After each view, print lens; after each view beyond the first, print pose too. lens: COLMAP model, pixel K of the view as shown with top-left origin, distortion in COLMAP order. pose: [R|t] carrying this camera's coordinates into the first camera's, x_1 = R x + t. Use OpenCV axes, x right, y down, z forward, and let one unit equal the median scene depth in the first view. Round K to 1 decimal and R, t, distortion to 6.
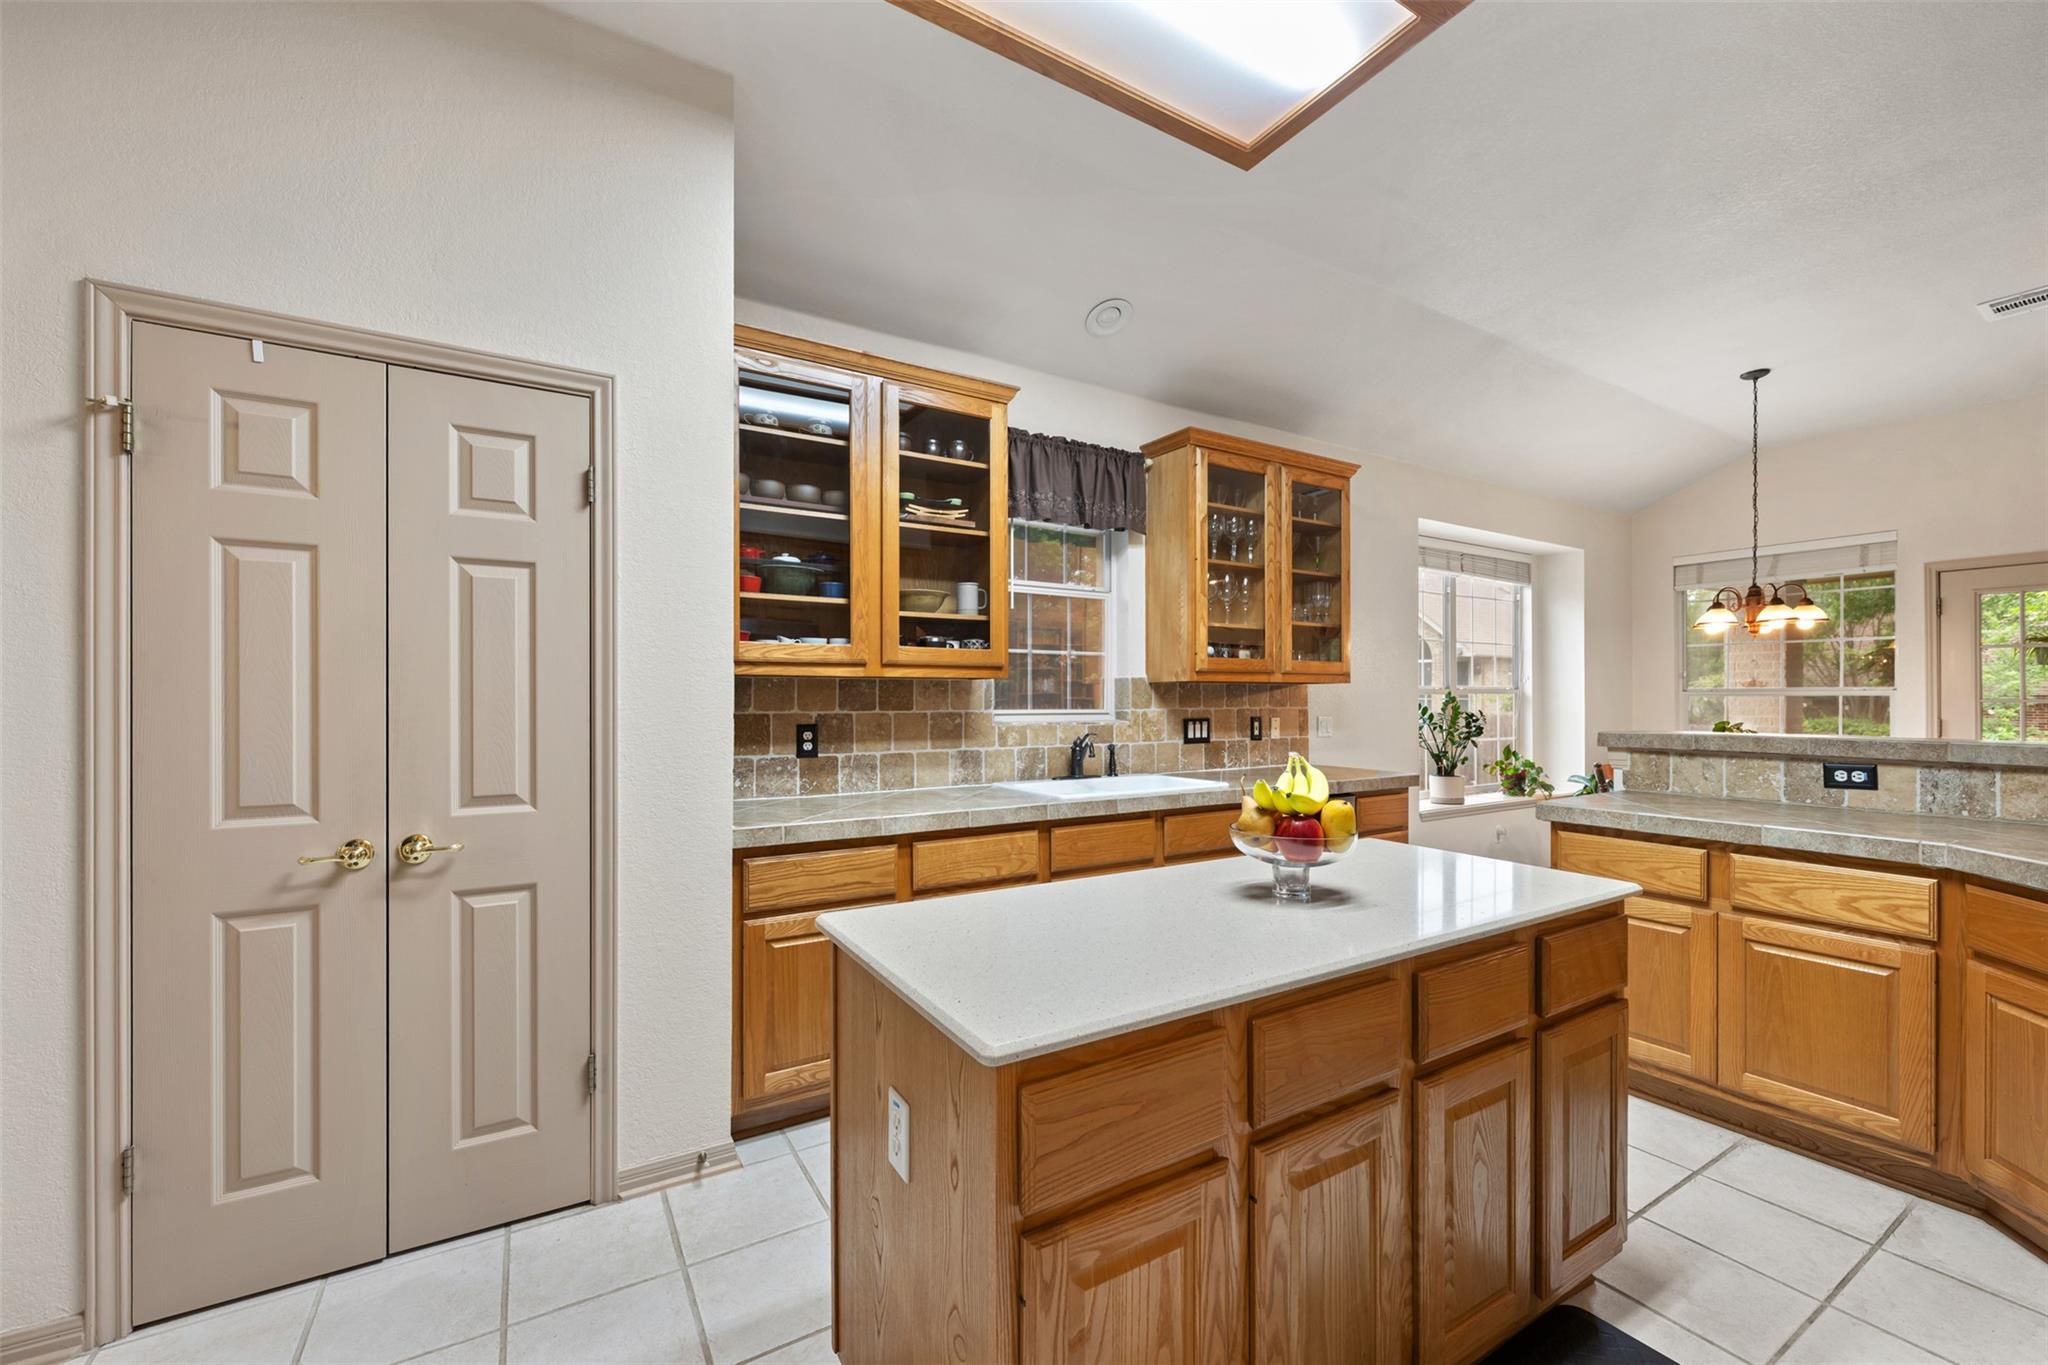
lens RADIAL K [[817.0, 0, 1016.1], [0, 817.0, 698.9], [0, 0, 1]] dist [-0.003418, 0.000330]
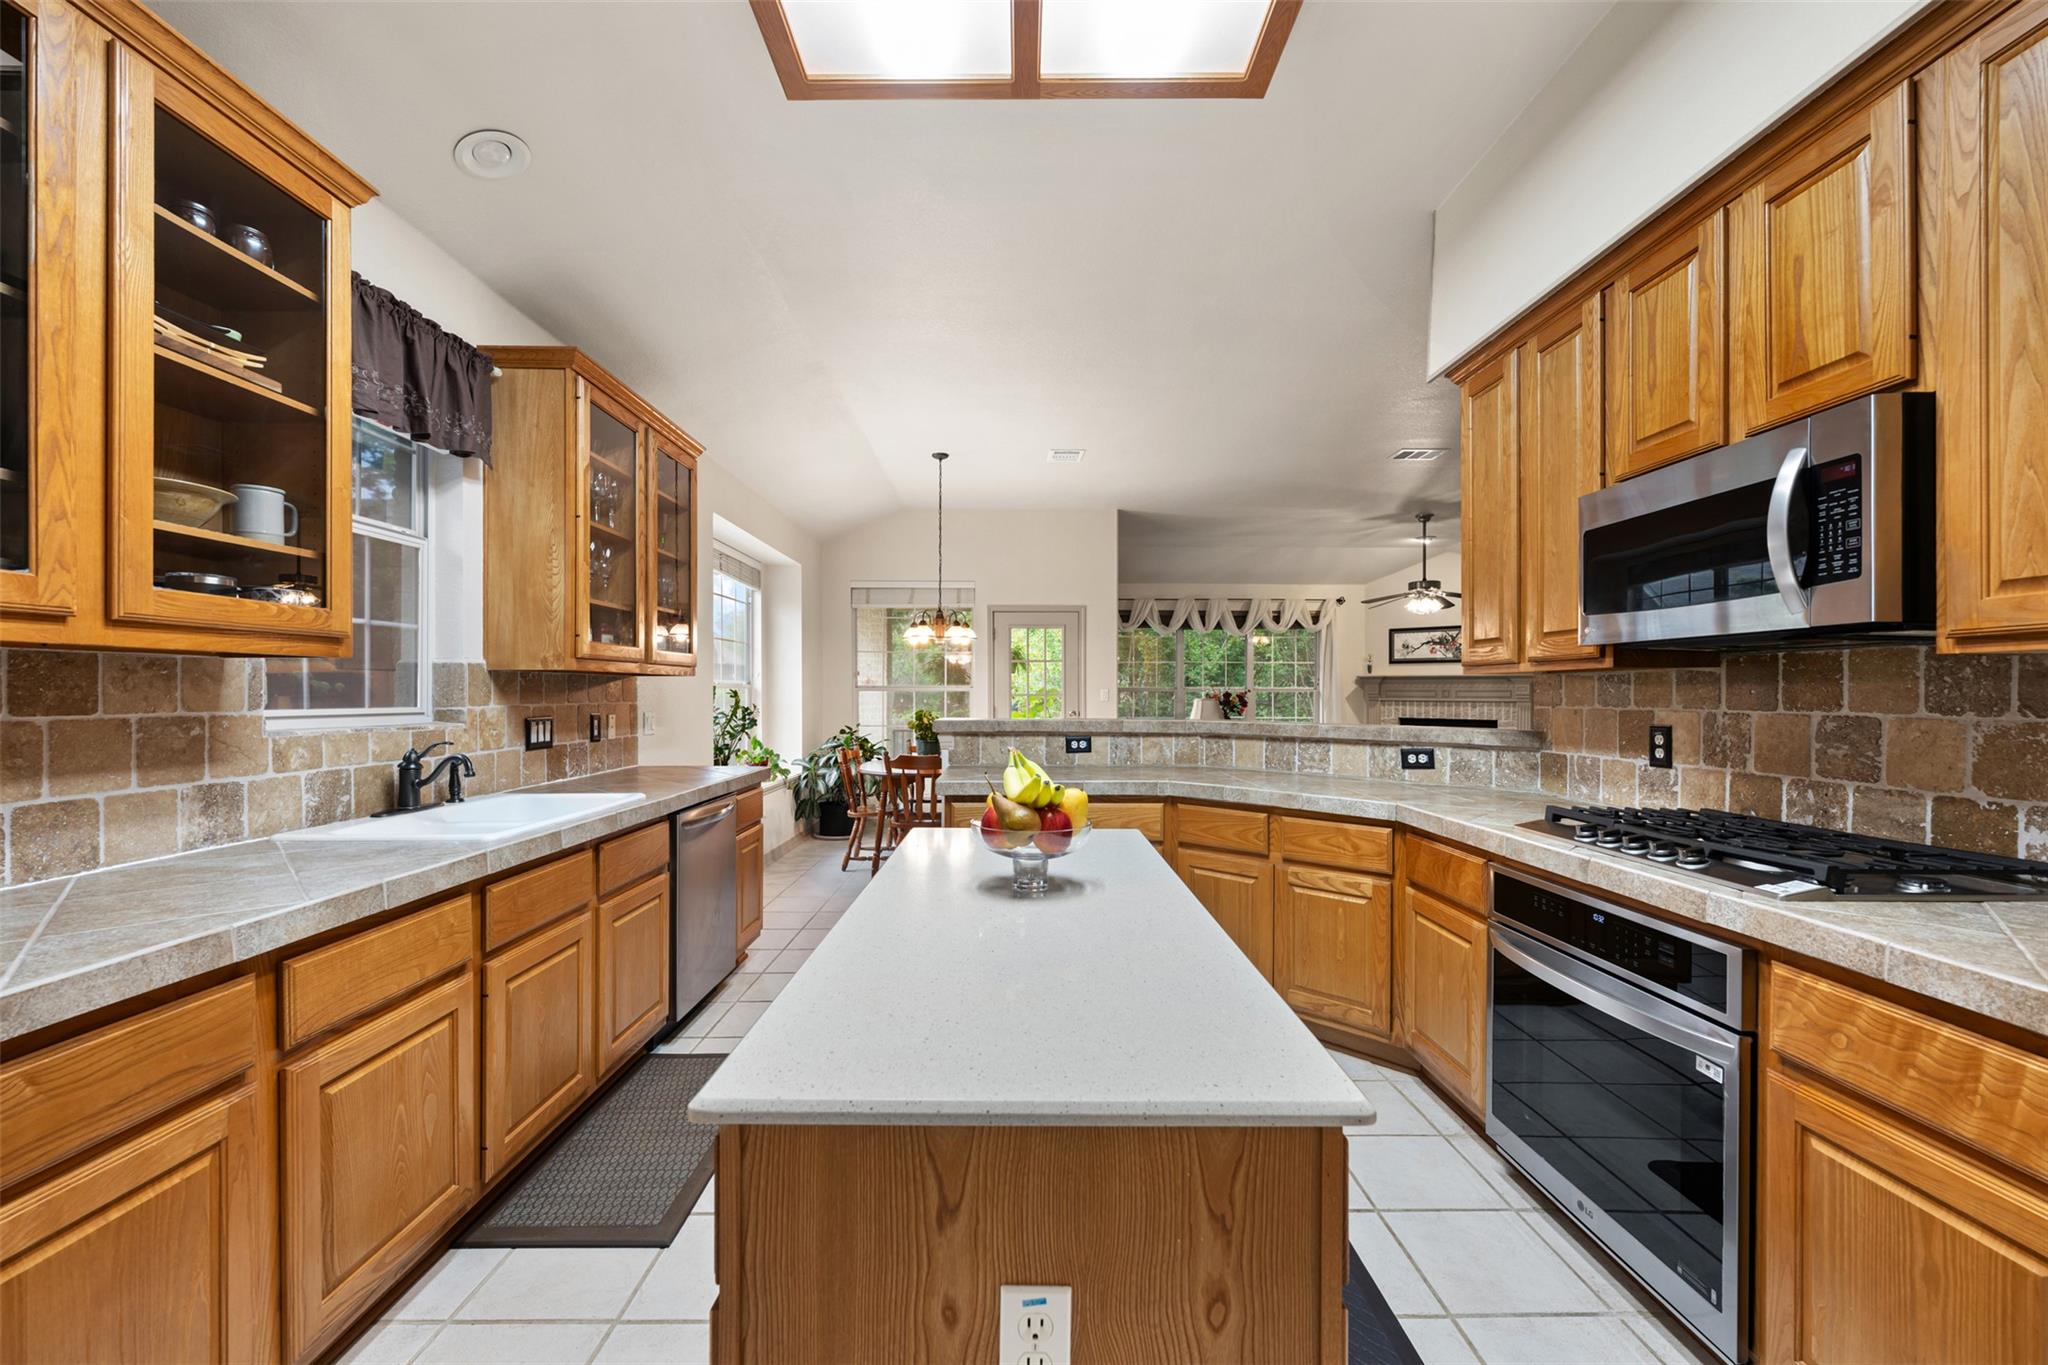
lens RADIAL K [[817.0, 0, 1030.3], [0, 817.0, 691.3], [0, 0, 1]] dist [-0.003418, 0.000330]
pose [[0.502792, 0.003570, 0.864400, -0.247407], [-0.001844, 0.999994, -0.003057, 0.000439], [-0.864406, -0.000057, 0.502795, 0.226896]]
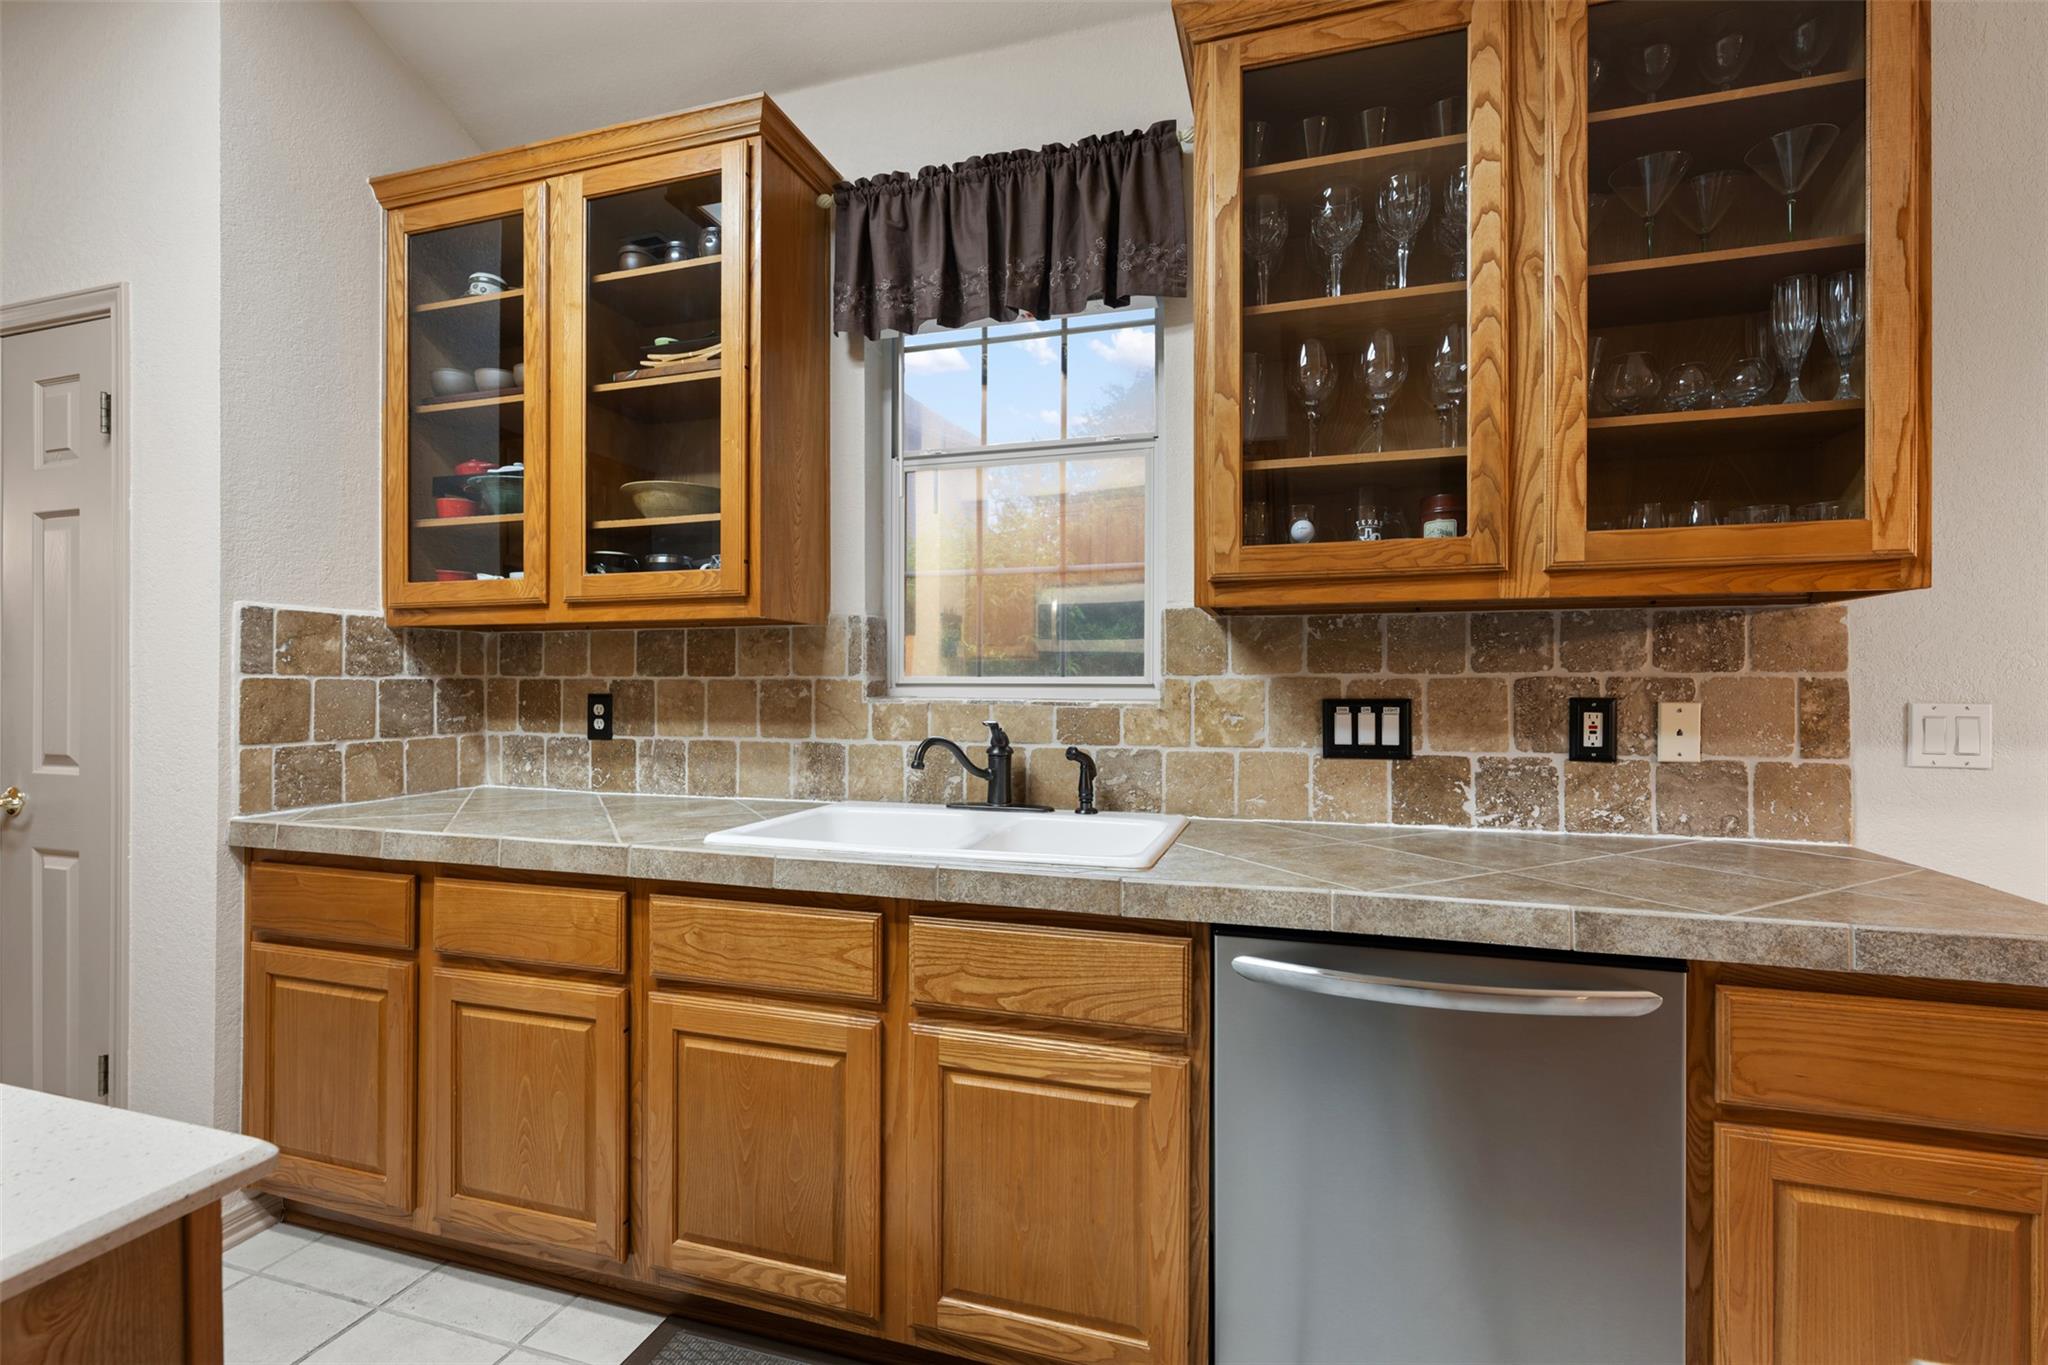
lens RADIAL K [[910.0, 0, 1022.5], [0, 910.0, 683.8], [0, 0, 1]] dist [-0.000823, -0.000558]
pose [[0.665835, 0.001229, -0.746098, 0.512699], [-0.000349, 0.999999, 0.001336, 0.017698], [0.746099, -0.000629, 0.665834, 0.631337]]
